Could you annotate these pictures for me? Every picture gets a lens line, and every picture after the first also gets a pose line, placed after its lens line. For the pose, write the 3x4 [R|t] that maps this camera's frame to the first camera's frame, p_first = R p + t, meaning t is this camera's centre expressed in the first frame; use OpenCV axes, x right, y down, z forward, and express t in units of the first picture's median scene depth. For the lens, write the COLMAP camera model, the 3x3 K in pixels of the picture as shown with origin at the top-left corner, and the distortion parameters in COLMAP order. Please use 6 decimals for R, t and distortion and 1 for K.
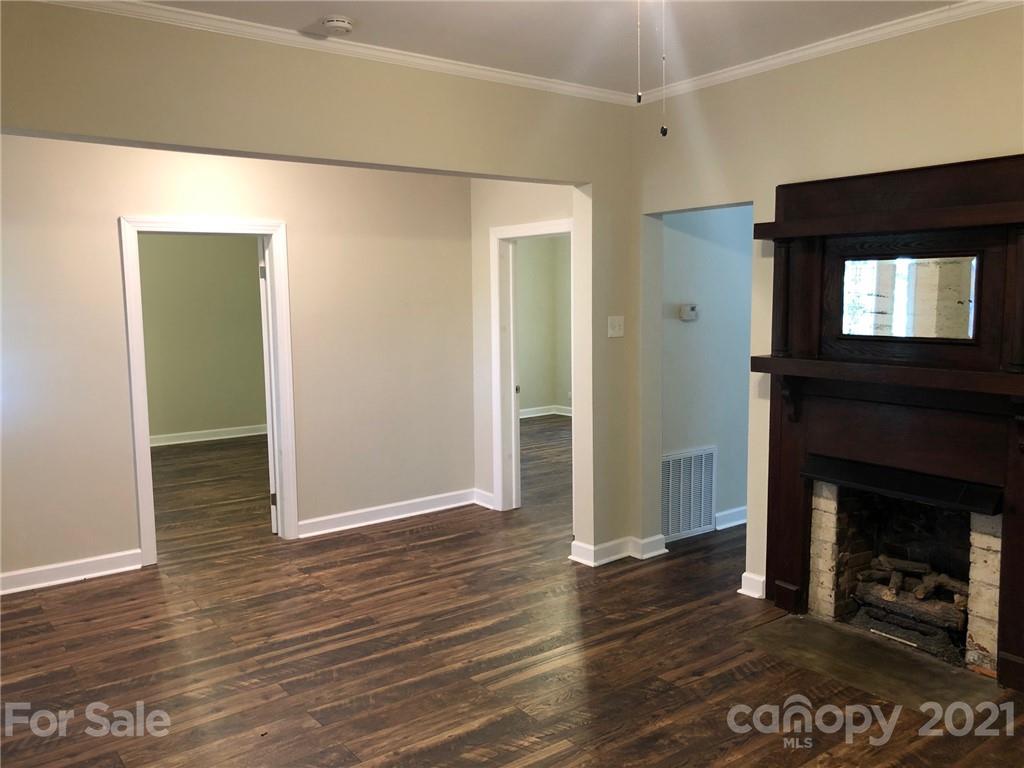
lens RADIAL K [[847.2, 0, 512.0], [0, 847.2, 384.0], [0, 0, 1]] dist [0.024377, 0.008179]
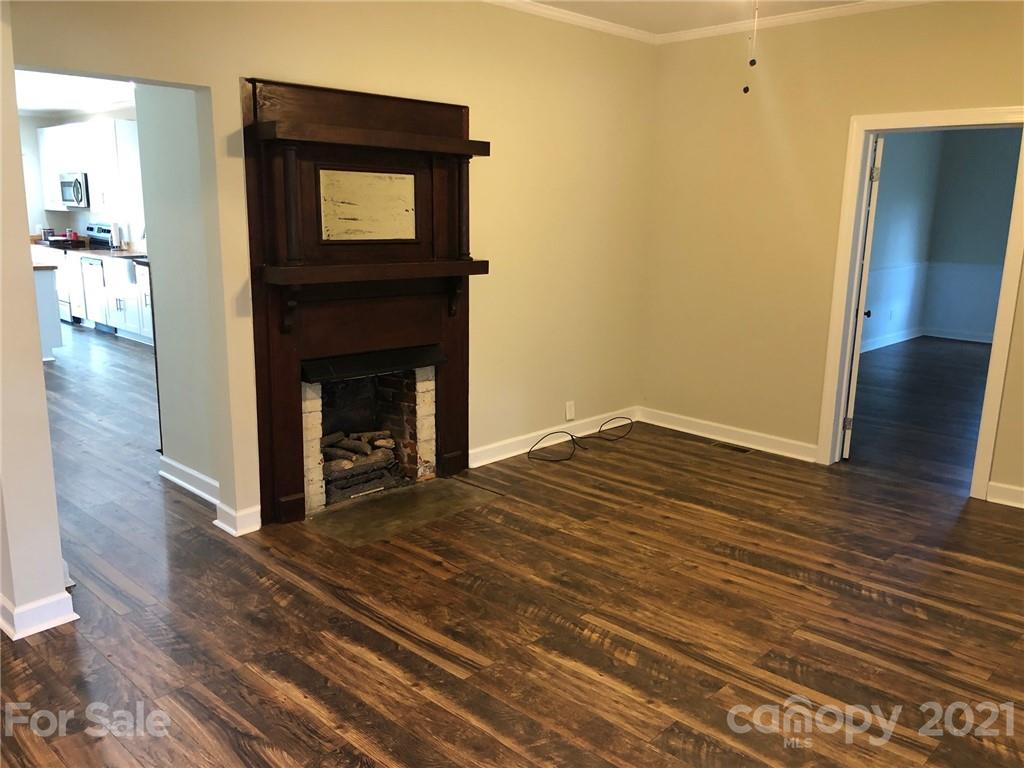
lens RADIAL K [[852.5, 0, 514.1], [0, 852.5, 400.5], [0, 0, 1]] dist [0.044111, 0.006474]
pose [[-0.163178, -0.218945, 0.961996, -0.802284], [0.092702, 0.967349, 0.235887, -0.106154], [-0.982232, 0.127670, -0.137554, 1.042579]]
